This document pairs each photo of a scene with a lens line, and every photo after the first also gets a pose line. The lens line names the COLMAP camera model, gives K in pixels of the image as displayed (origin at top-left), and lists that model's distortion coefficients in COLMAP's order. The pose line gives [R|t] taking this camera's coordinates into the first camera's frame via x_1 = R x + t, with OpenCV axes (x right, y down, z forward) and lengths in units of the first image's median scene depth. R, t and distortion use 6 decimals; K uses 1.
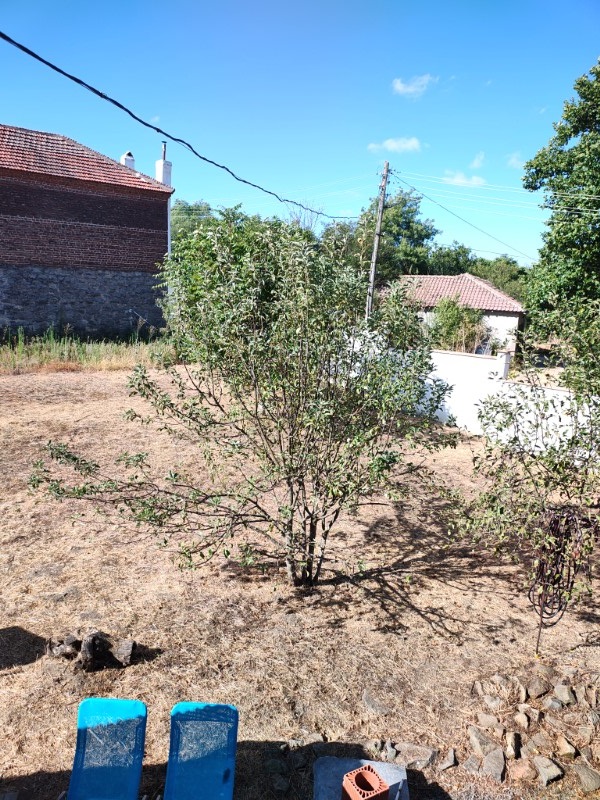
lens RADIAL K [[582.4, 0, 294.3], [0, 582.4, 403.8], [0, 0, 1]] dist [0.049072, -0.096680]
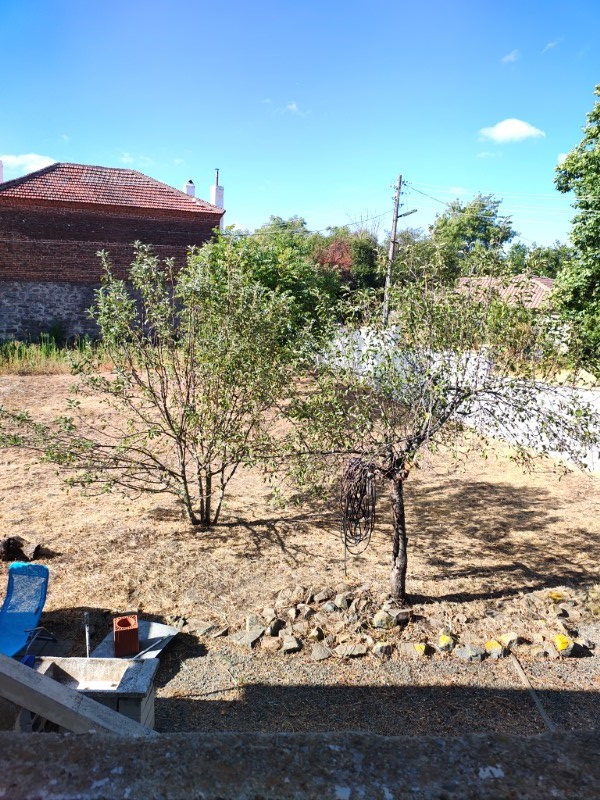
lens RADIAL K [[582.4, 0, 308.0], [0, 582.4, 400.9], [0, 0, 1]] dist [0.049072, -0.096680]
pose [[0.983287, -0.000635, -0.182062, 0.187162], [-0.002872, 0.999815, -0.018999, 0.025230], [0.182041, 0.019204, 0.983103, -0.083787]]
